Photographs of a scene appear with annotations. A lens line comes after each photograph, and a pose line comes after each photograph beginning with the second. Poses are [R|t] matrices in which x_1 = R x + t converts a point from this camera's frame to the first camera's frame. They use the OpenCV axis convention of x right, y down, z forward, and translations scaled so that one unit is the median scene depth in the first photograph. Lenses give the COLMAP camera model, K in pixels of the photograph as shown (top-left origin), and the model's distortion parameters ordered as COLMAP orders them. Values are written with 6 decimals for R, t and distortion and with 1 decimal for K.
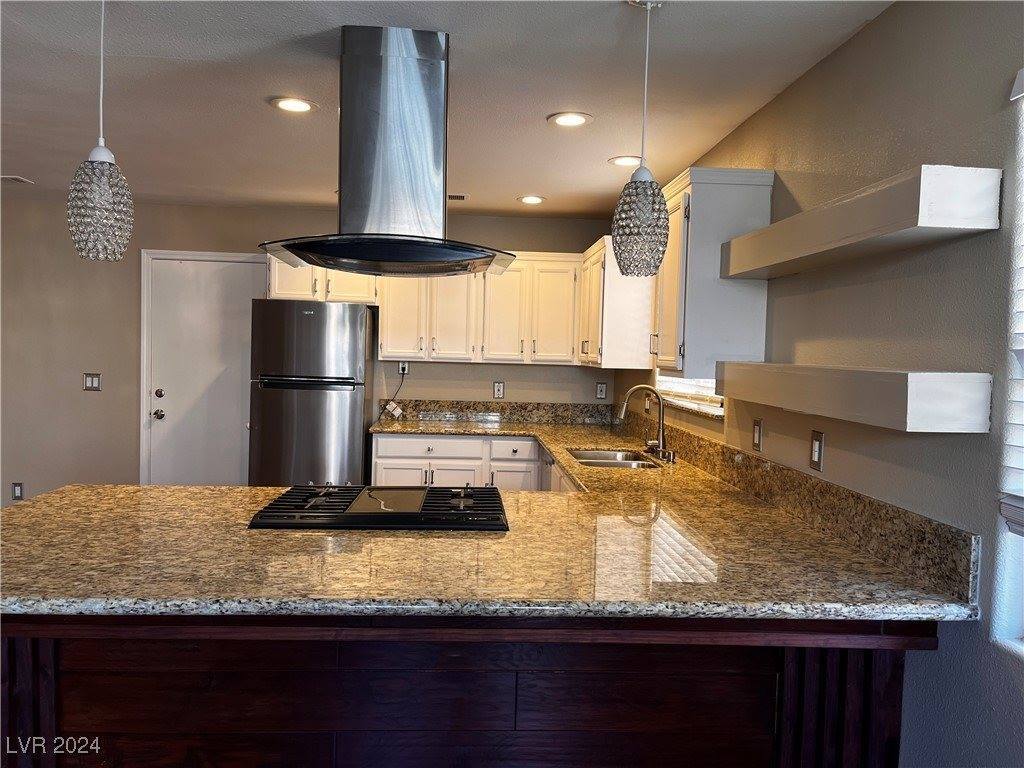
lens RADIAL K [[777.2, 0, 503.6], [0, 777.2, 386.2], [0, 0, 1]] dist [0.057683, -0.063283]
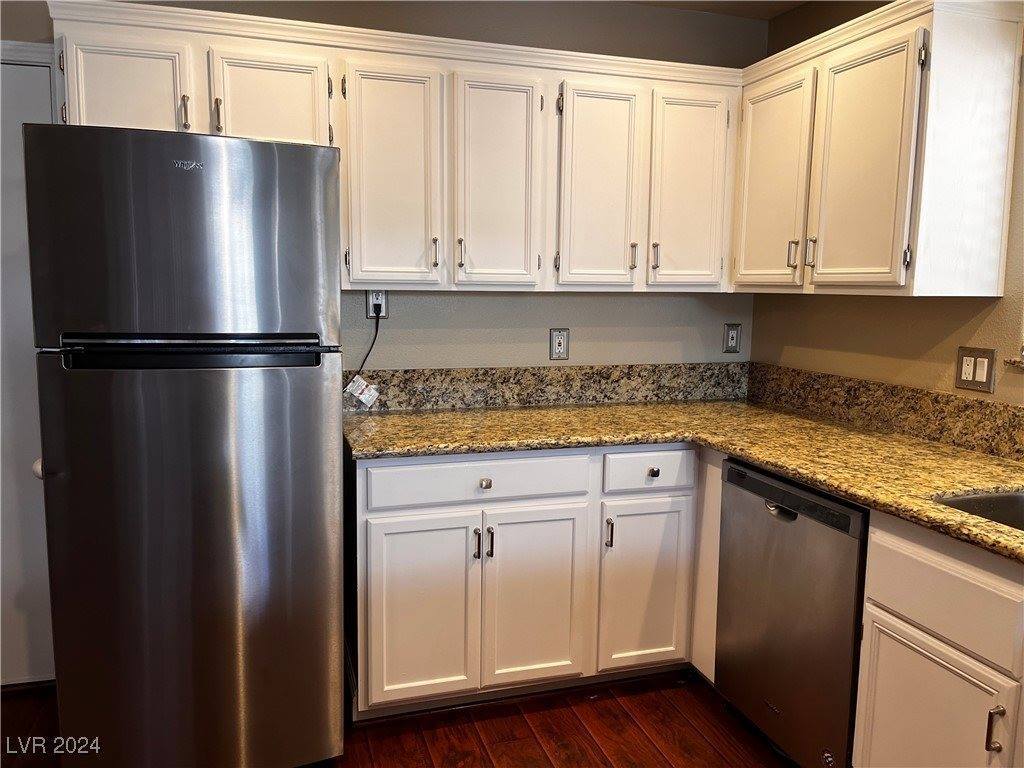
lens RADIAL K [[777.2, 0, 504.7], [0, 777.2, 389.1], [0, 0, 1]] dist [0.057683, -0.063283]
pose [[0.968773, -0.049235, 0.243012, -0.182560], [0.026354, 0.994981, 0.096527, -0.017332], [-0.246545, -0.087109, 0.965209, 0.532727]]
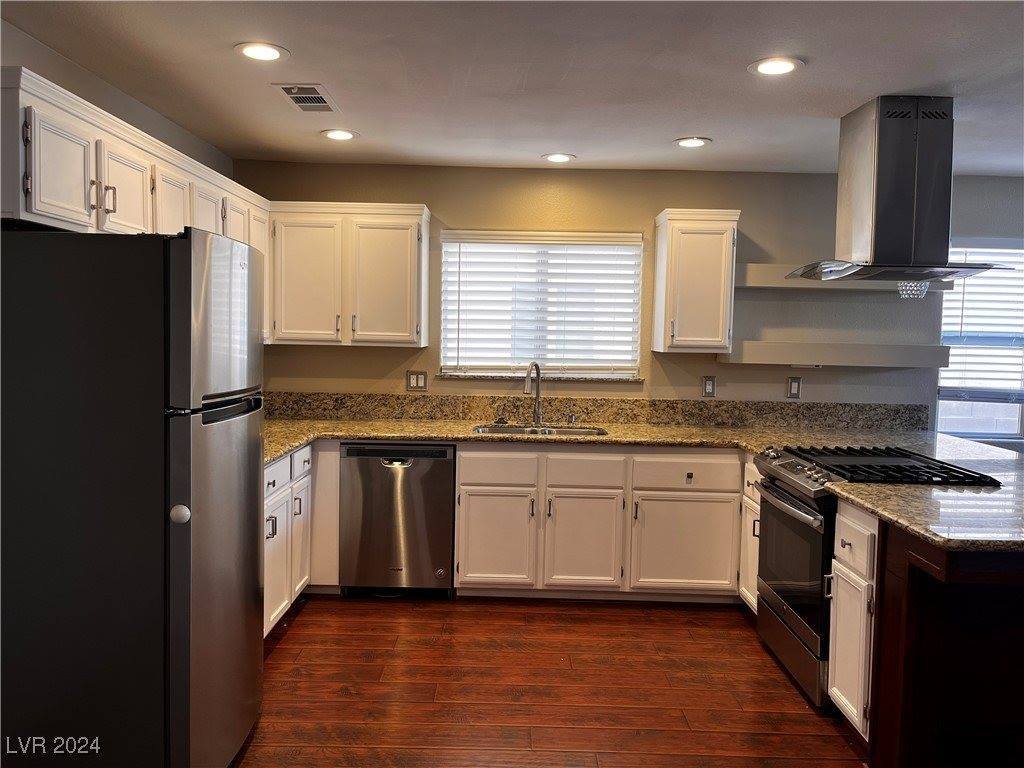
lens RADIAL K [[777.2, 0, 504.2], [0, 777.2, 378.2], [0, 0, 1]] dist [0.057683, -0.063283]
pose [[0.054800, -0.080307, 0.995263, -0.690927], [0.027103, 0.996513, 0.078916, -0.049254], [-0.998129, 0.022650, 0.056786, 0.730573]]
